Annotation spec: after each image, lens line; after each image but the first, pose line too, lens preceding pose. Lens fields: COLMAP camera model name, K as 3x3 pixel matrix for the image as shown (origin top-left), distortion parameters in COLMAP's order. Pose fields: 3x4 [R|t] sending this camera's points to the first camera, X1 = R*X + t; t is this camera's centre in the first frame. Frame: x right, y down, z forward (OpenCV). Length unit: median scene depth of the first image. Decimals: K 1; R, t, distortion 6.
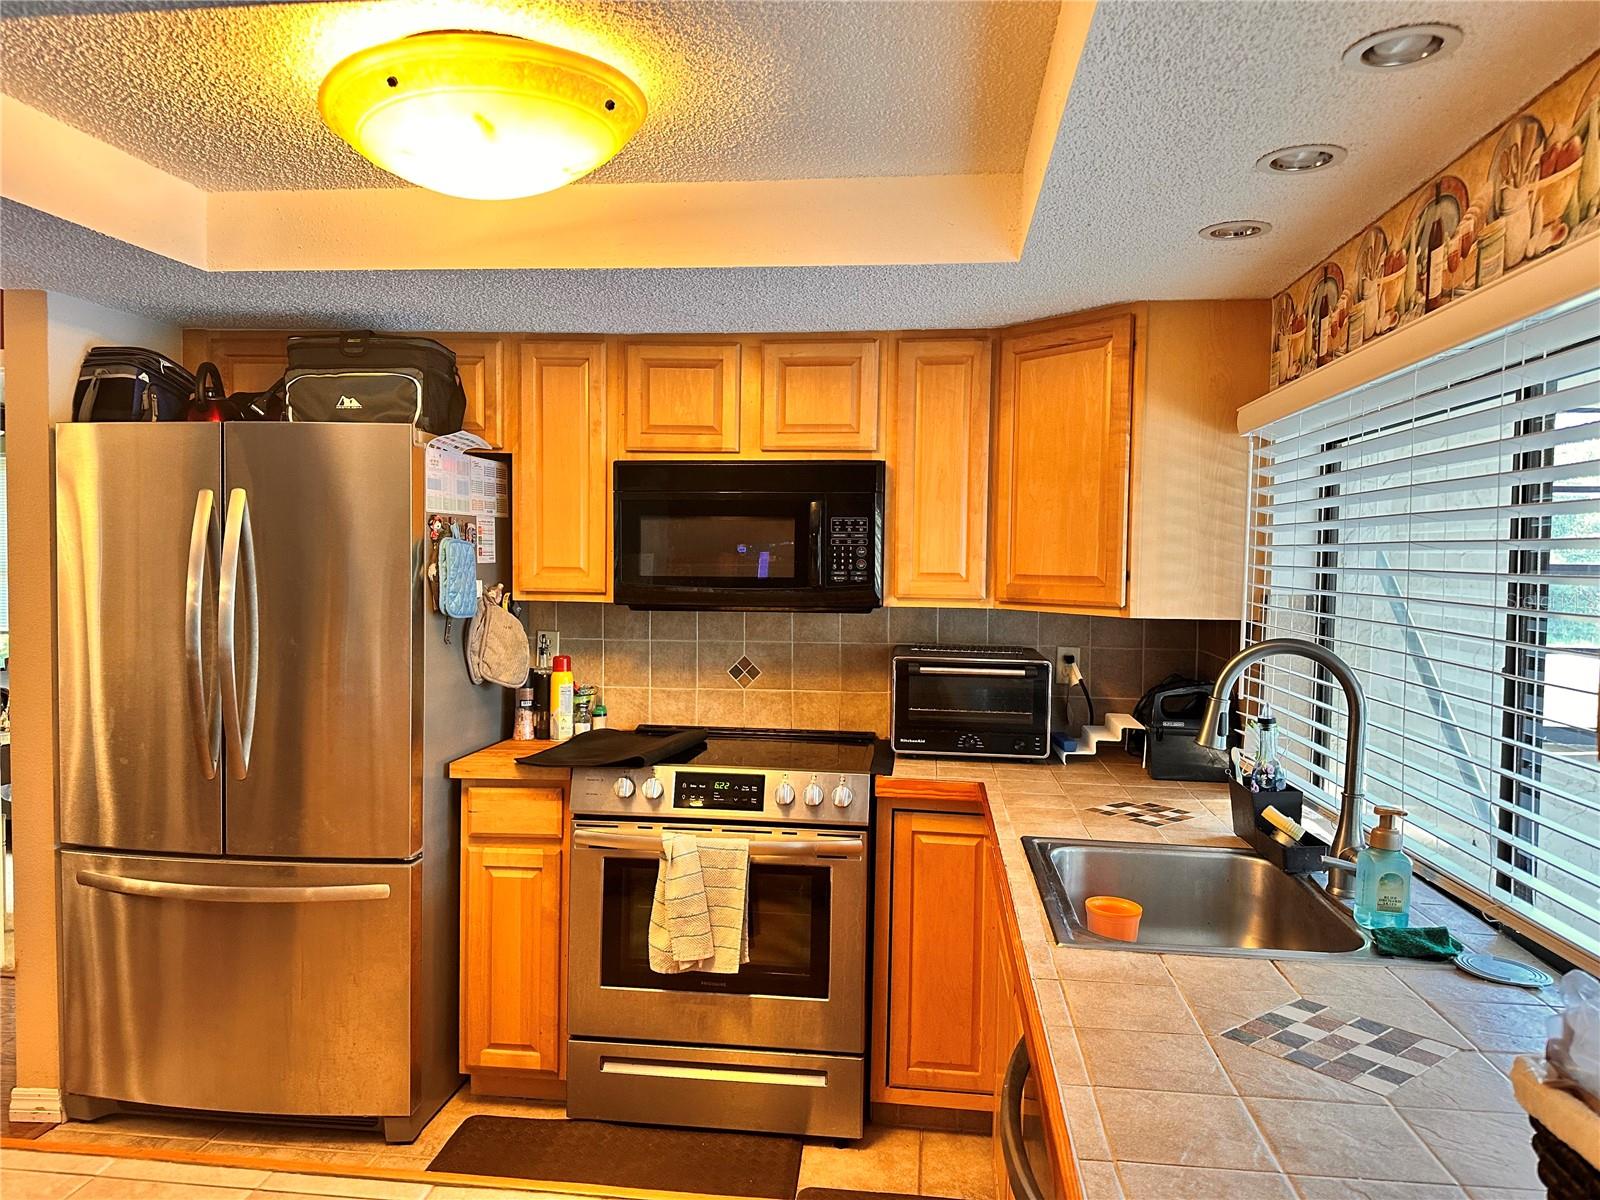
lens RADIAL K [[1127.1, 0, 800.0], [0, 1127.1, 600.0], [0, 0, 1]] dist [0.072631, -0.077208]
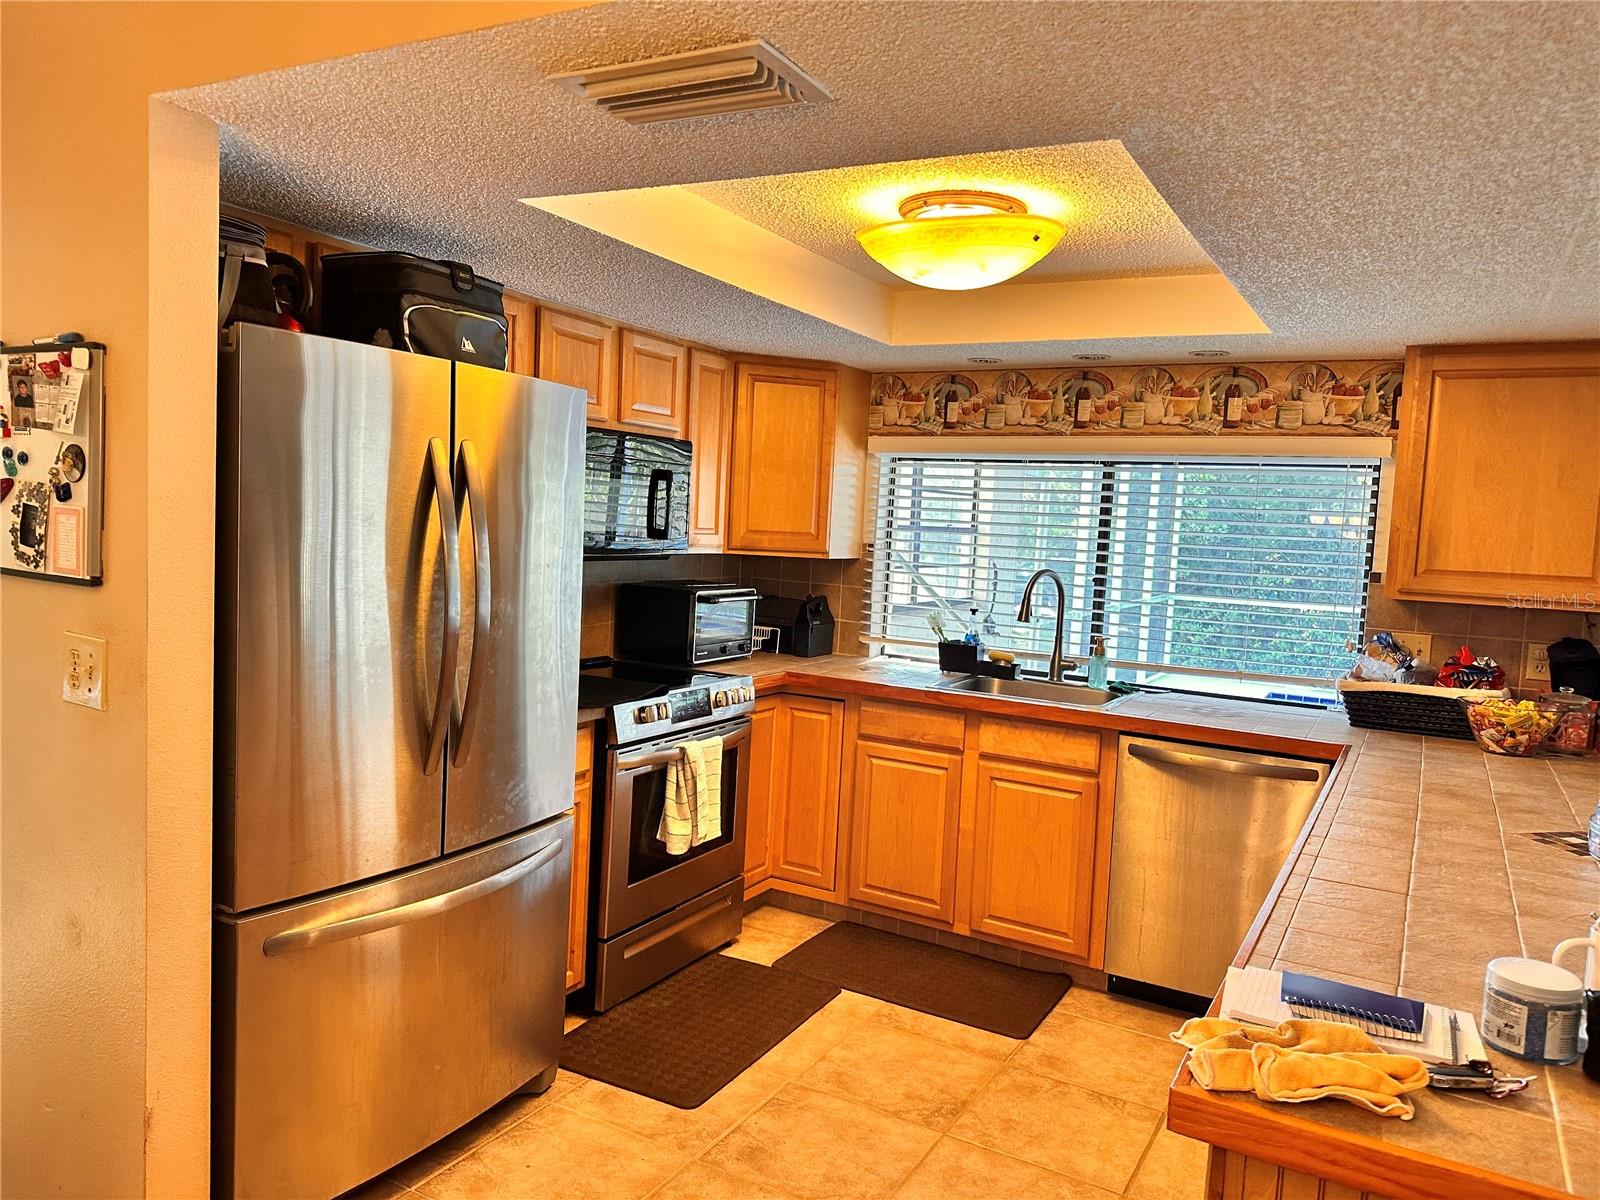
lens RADIAL K [[1121.8, 0, 800.0], [0, 1121.8, 600.0], [0, 0, 1]] dist [0.145122, -0.228790]
pose [[0.385822, -0.061520, 0.920520, -1.175487], [-0.008213, 0.997506, 0.070107, -0.036742], [-0.922537, -0.034609, 0.384354, 0.406724]]
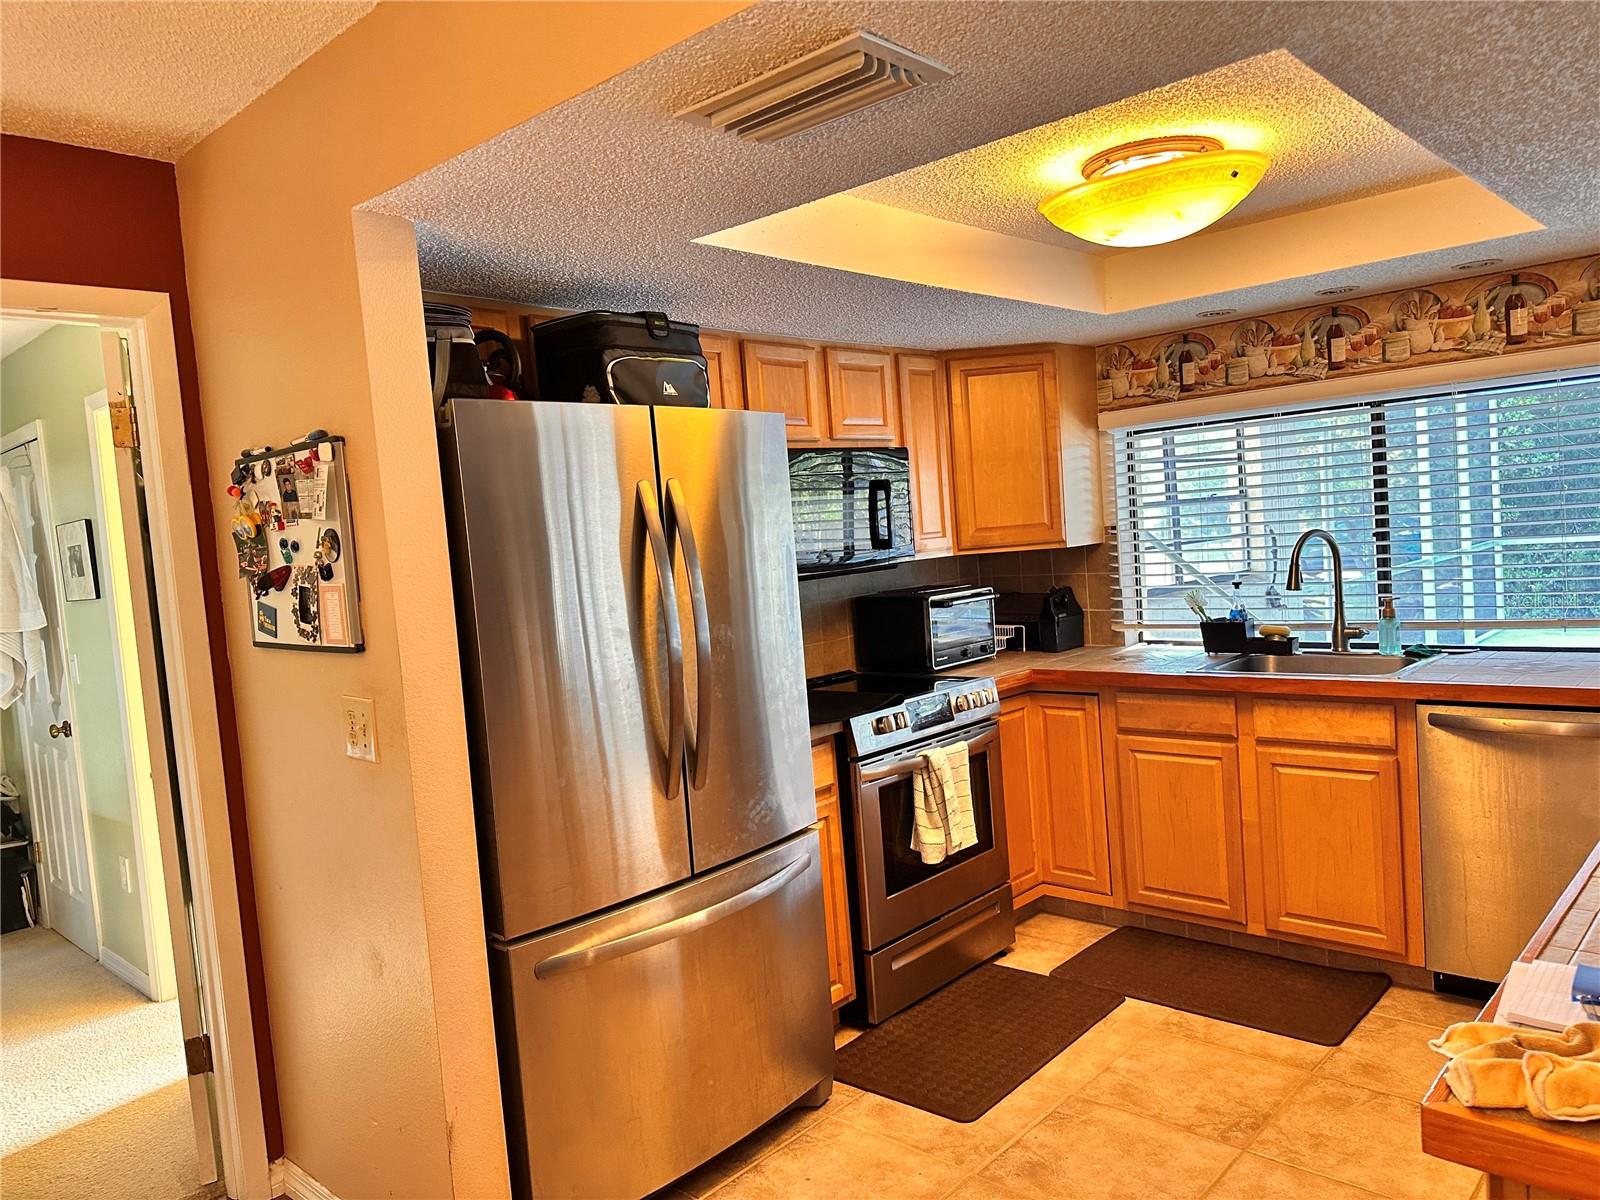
lens RADIAL K [[1127.1, 0, 800.0], [0, 1127.1, 600.0], [0, 0, 1]] dist [0.072631, -0.077208]
pose [[0.584840, -0.109139, 0.803773, -1.140738], [0.117357, 0.991866, 0.049288, -0.031244], [-0.802614, 0.065503, 0.592891, 0.370572]]
